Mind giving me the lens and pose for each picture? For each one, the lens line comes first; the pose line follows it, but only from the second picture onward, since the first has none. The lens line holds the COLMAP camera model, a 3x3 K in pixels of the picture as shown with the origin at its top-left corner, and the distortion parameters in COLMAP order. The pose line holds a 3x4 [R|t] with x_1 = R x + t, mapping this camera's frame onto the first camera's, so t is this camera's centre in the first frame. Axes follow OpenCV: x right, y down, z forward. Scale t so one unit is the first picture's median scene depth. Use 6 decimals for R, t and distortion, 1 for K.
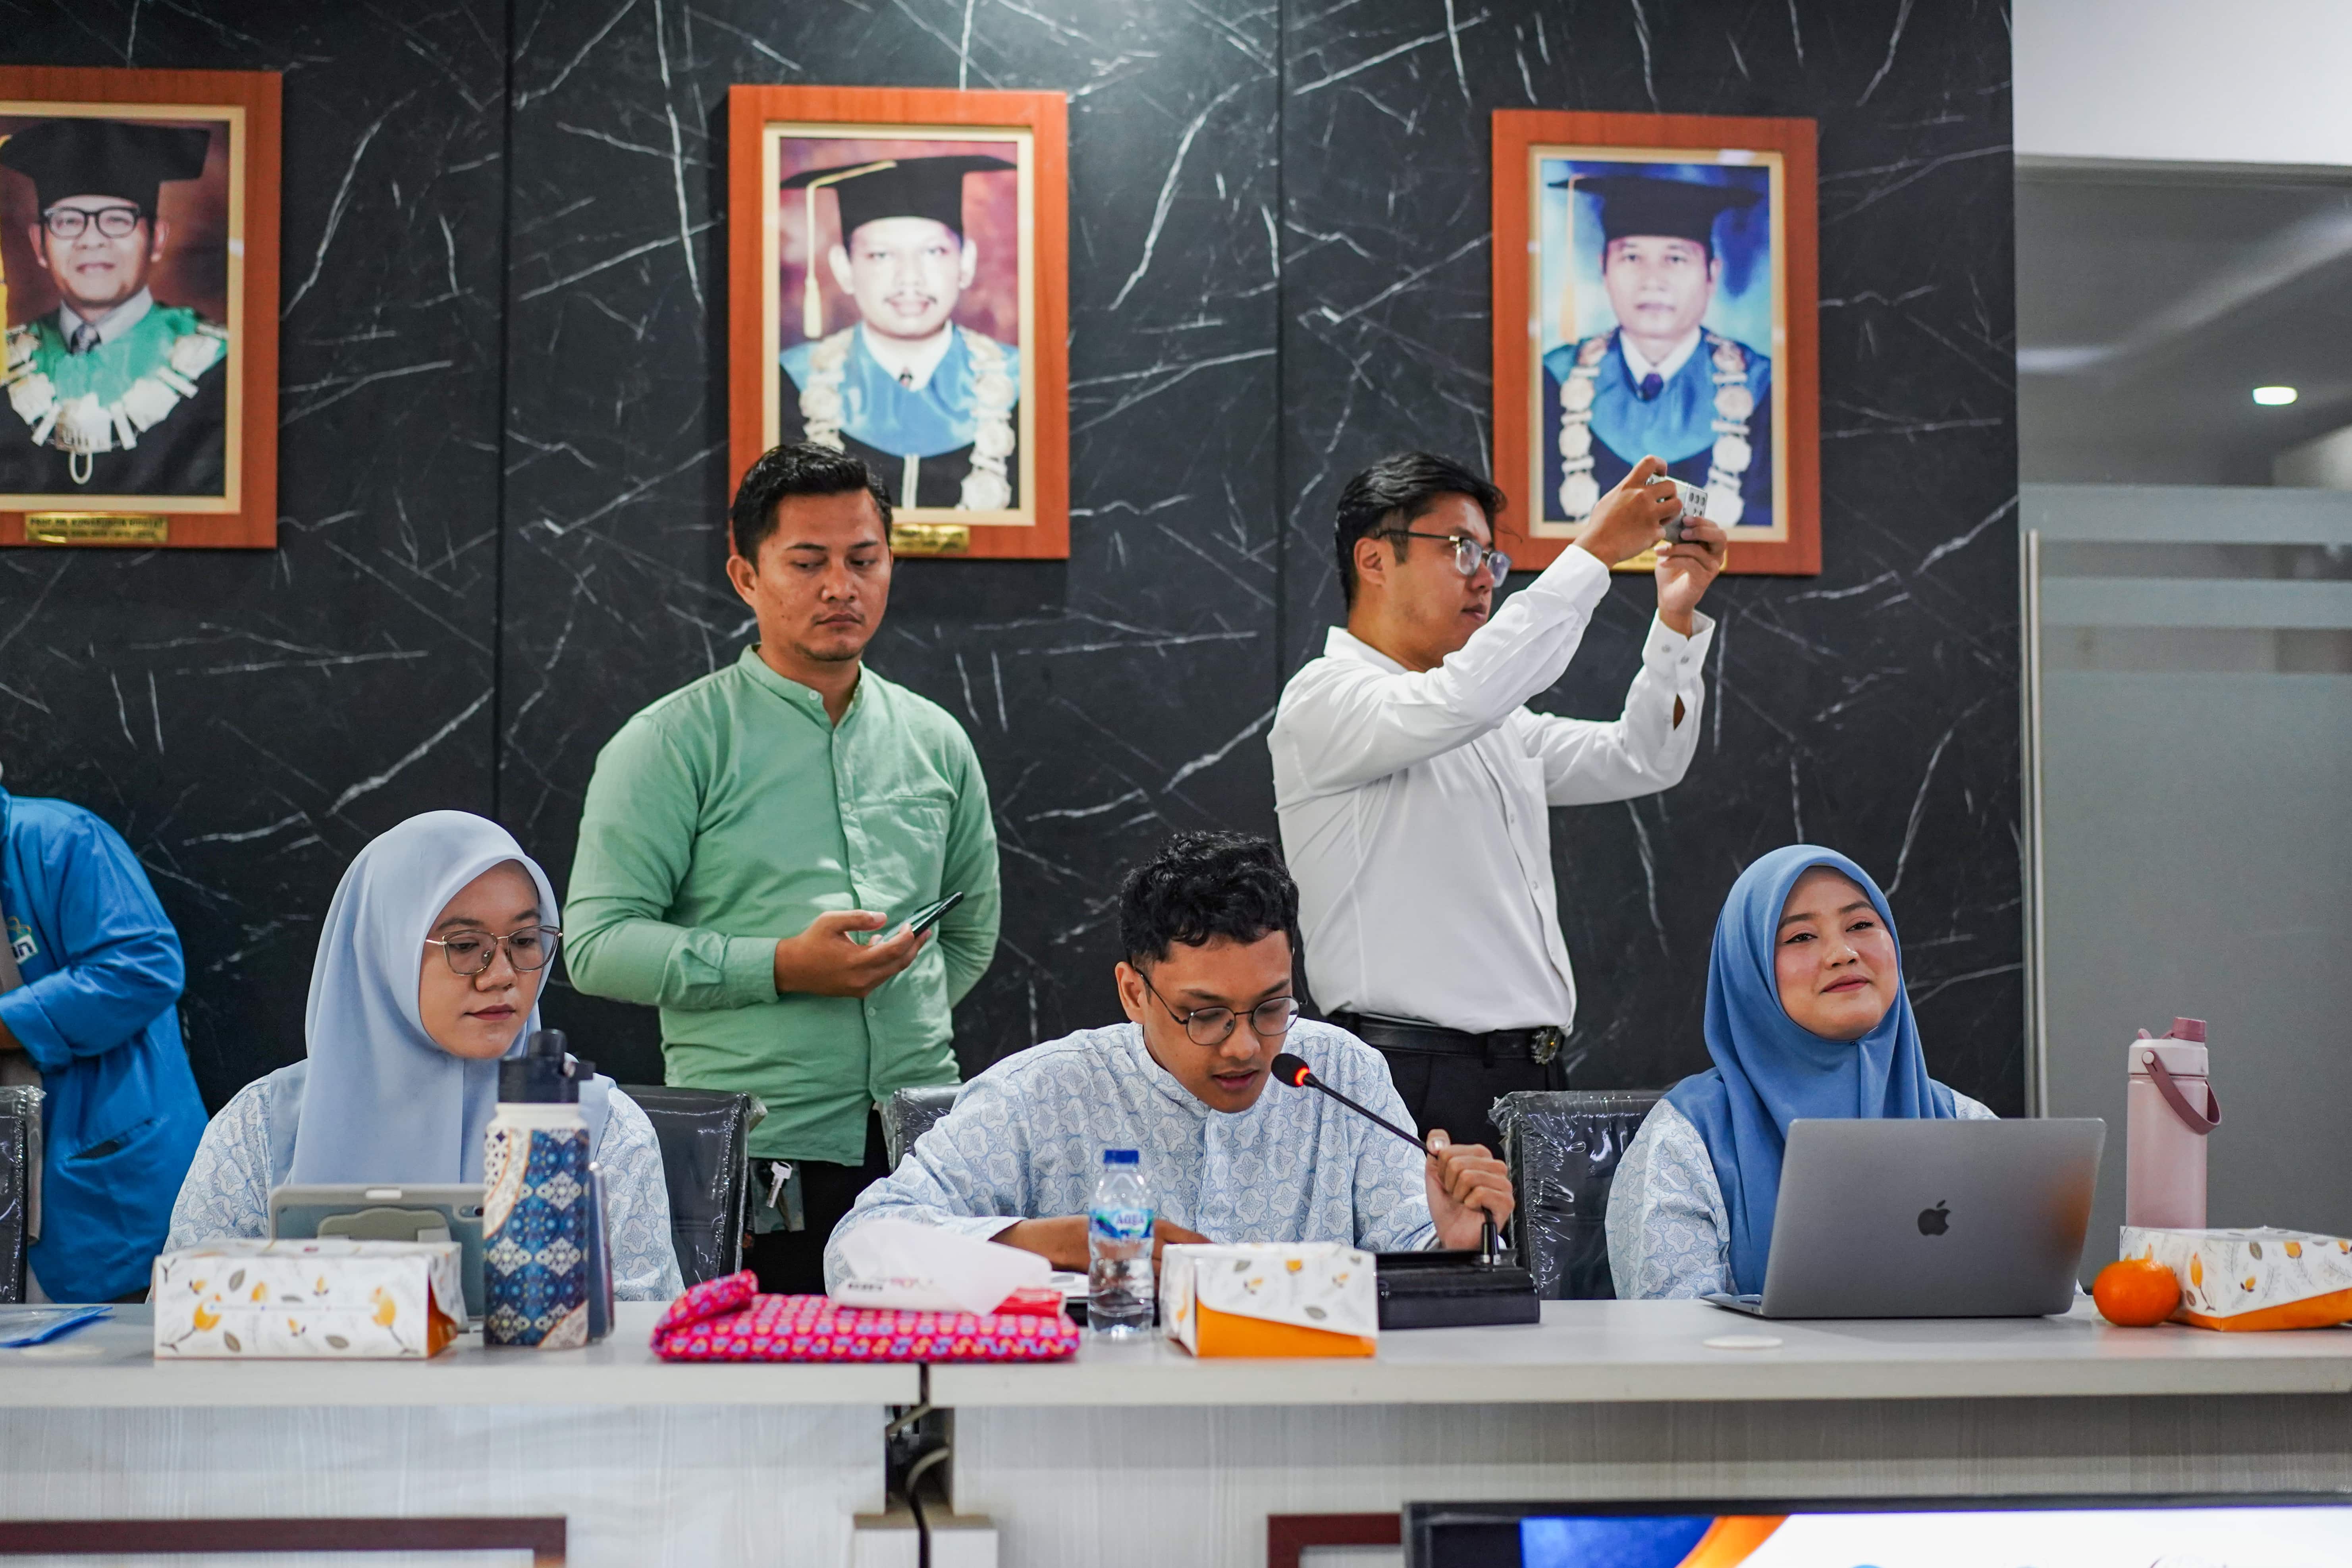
lens RADIAL K [[3732.9, 0, 1177.9], [0, 3732.9, 789.7], [0, 0, 1]] dist [0.012221, 0.000000]
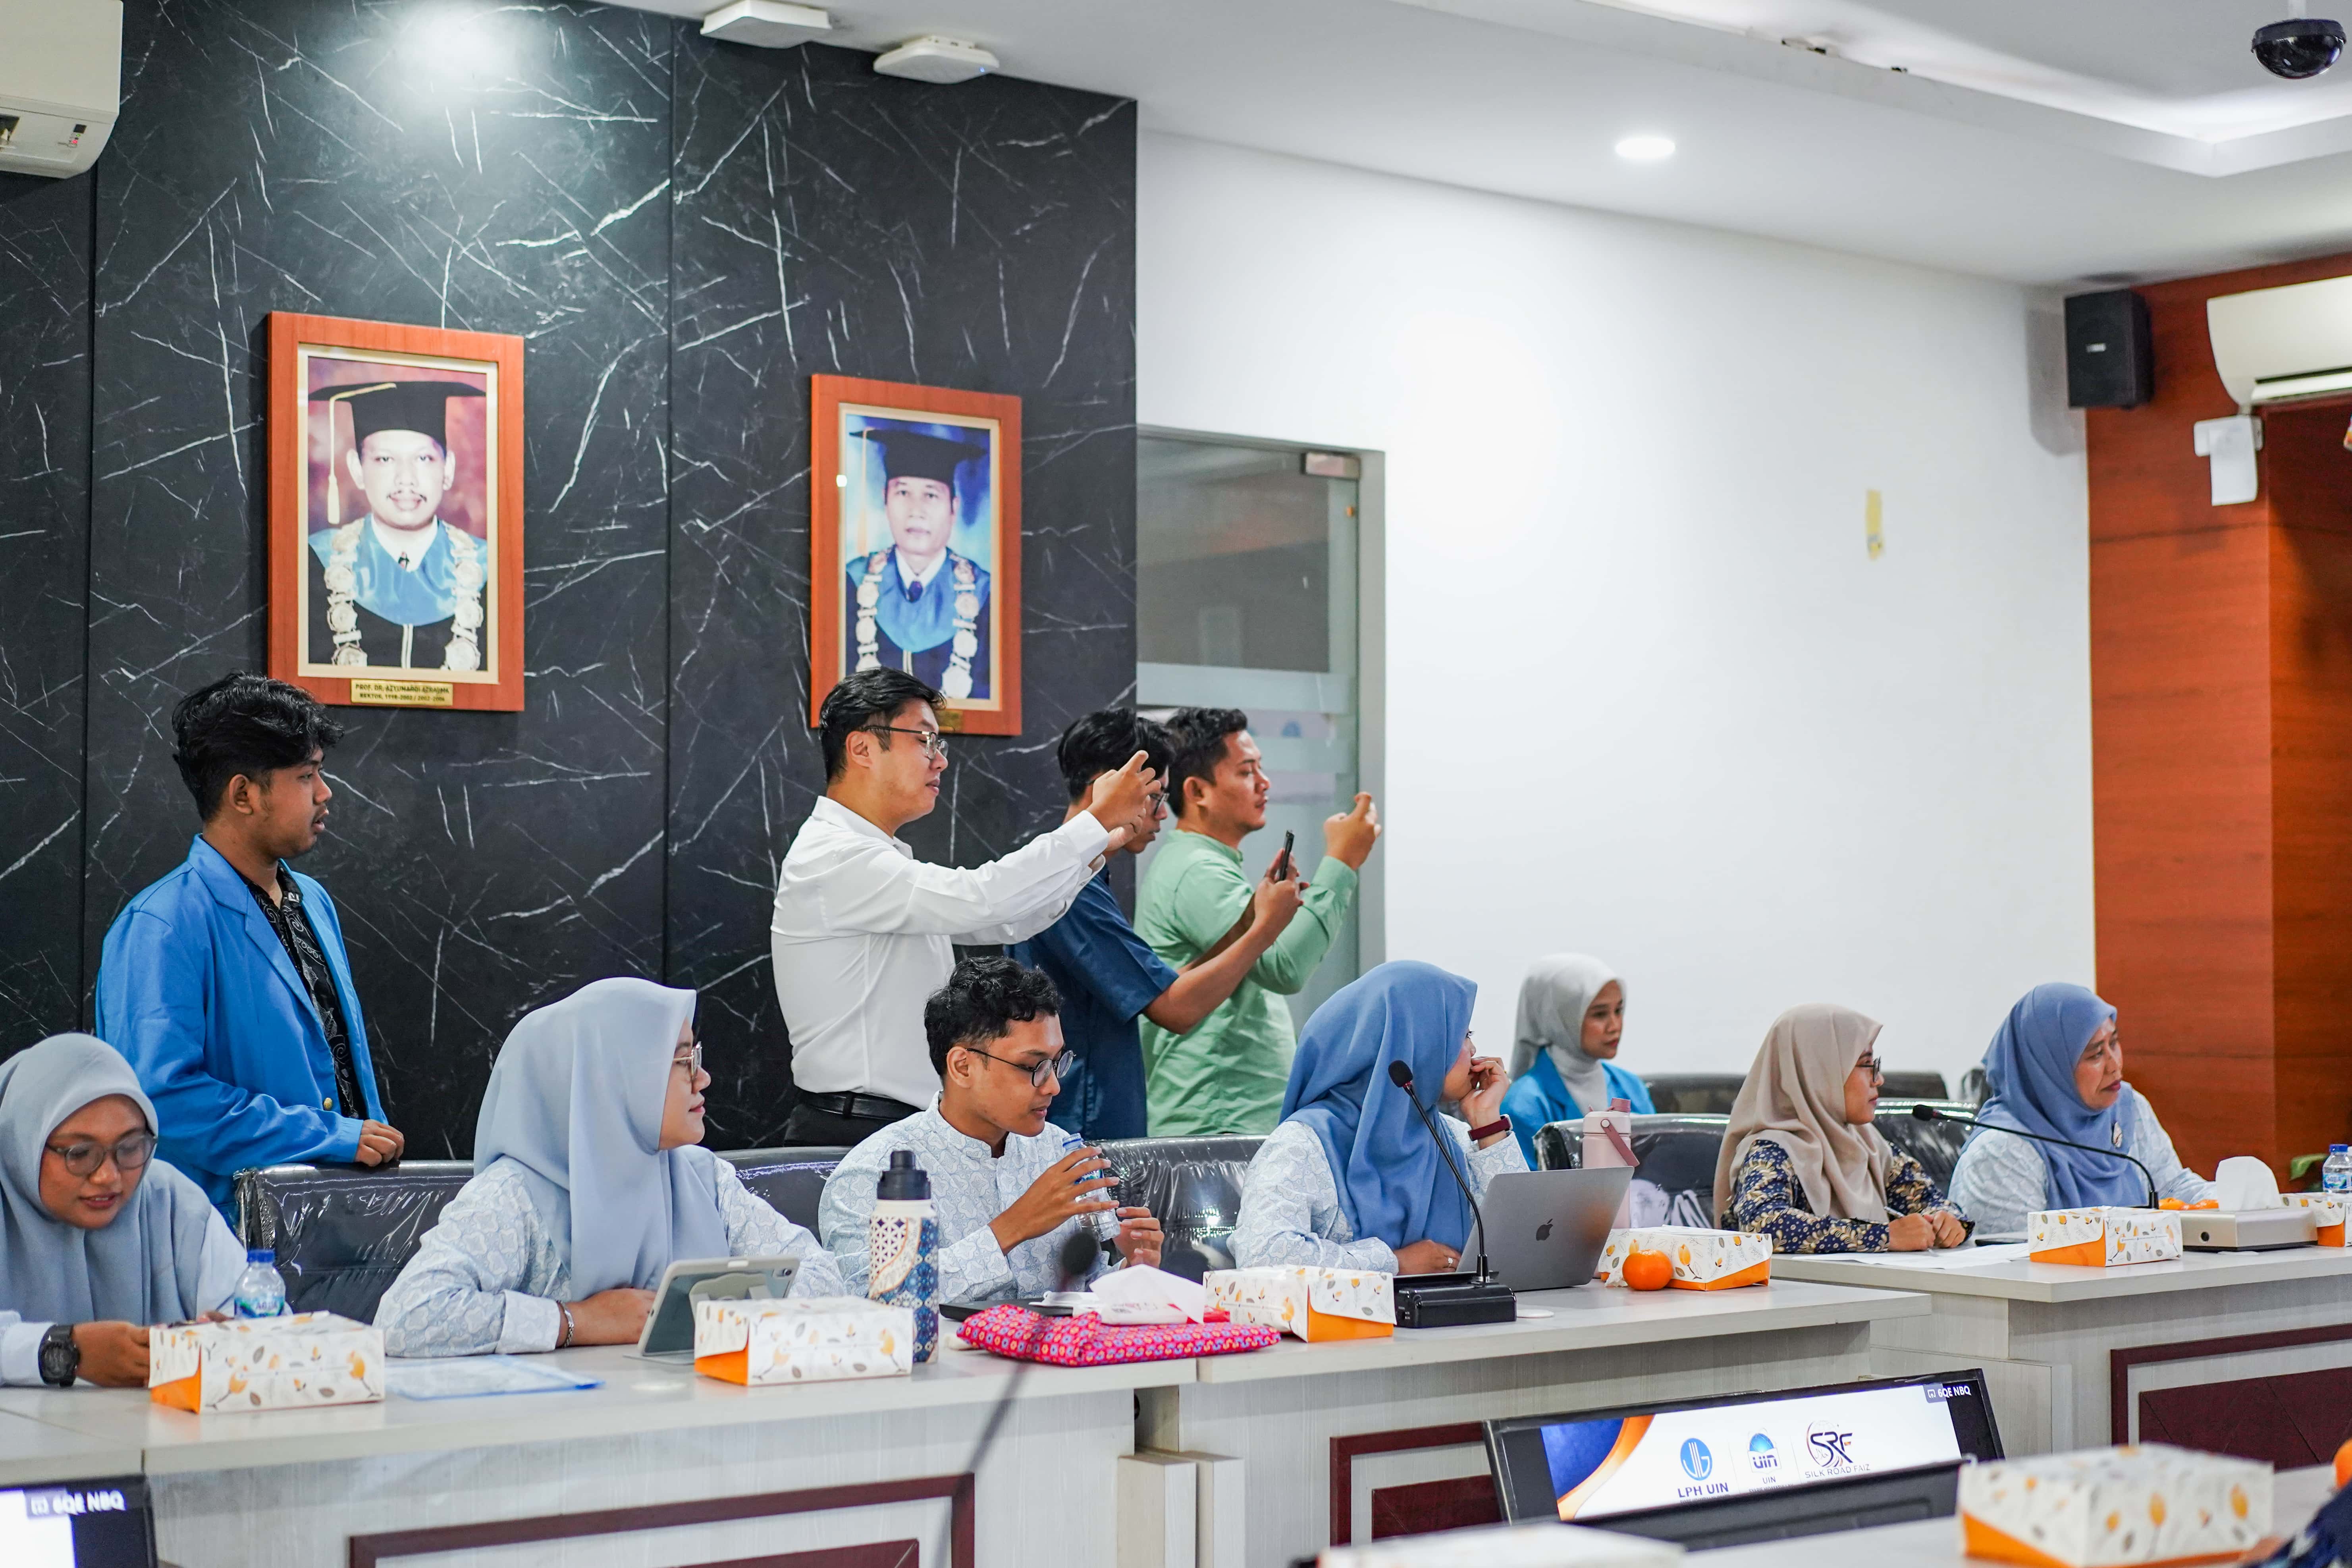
lens RADIAL K [[3732.9, 0, 1224.8], [0, 3732.9, 762.4], [0, 0, 1]] dist [0.012221, 0.000000]
pose [[0.843353, 0.023693, 0.536837, -0.501611], [-0.031973, 0.999470, 0.006118, -0.059733], [-0.536407, -0.022323, 0.843664, -0.185534]]
